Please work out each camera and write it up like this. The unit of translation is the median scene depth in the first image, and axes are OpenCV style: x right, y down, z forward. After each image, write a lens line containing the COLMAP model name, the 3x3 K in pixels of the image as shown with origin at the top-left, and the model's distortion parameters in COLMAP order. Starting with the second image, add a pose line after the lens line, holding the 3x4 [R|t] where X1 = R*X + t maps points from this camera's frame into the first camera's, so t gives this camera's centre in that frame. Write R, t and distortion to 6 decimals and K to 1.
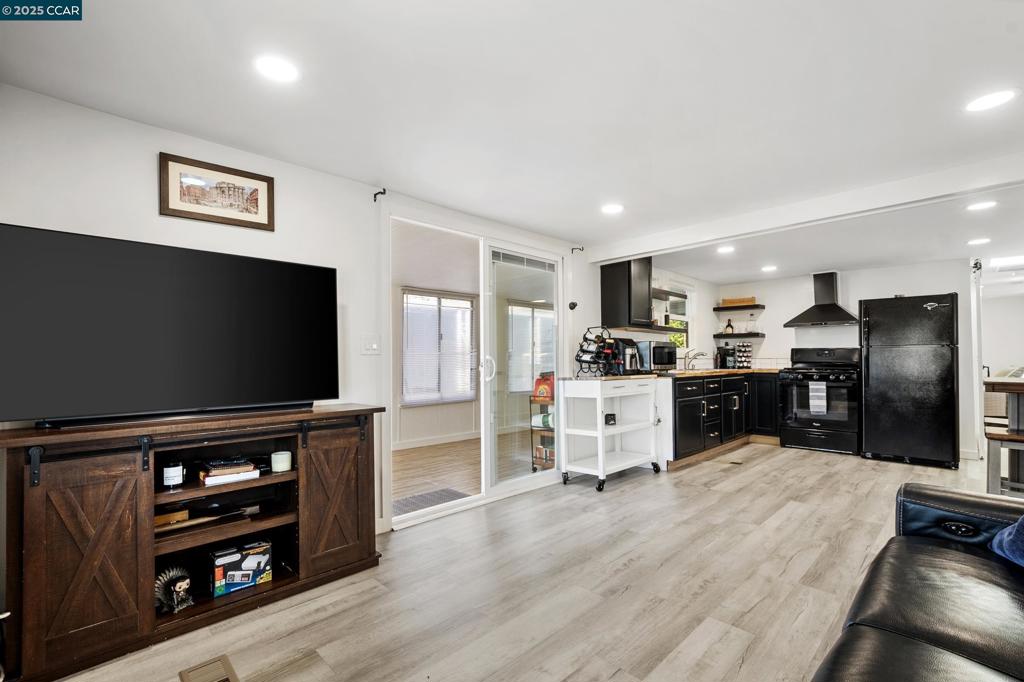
lens RADIAL K [[455.9, 0, 510.5], [0, 455.9, 357.6], [0, 0, 1]] dist [-0.001530, -0.000033]
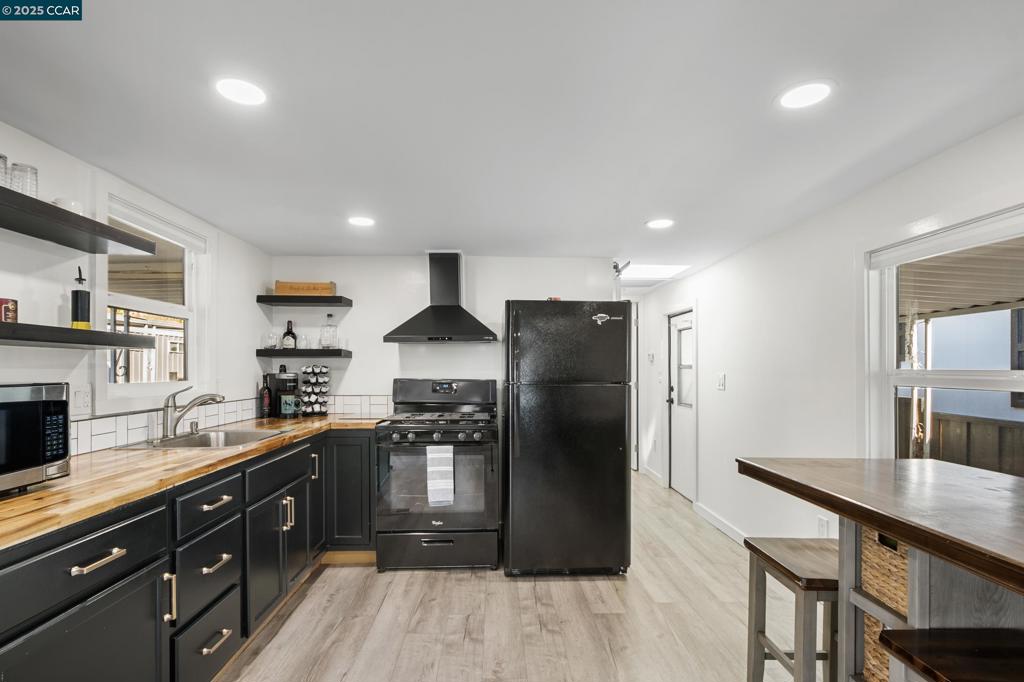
lens RADIAL K [[497.0, 0, 511.5], [0, 497.0, 360.2], [0, 0, 1]] dist [-0.000681, -0.000013]
pose [[0.681698, 0.015843, 0.731462, 0.258612], [-0.005183, 0.999845, -0.016826, -0.033635], [-0.731615, 0.007679, 0.681675, 0.463268]]
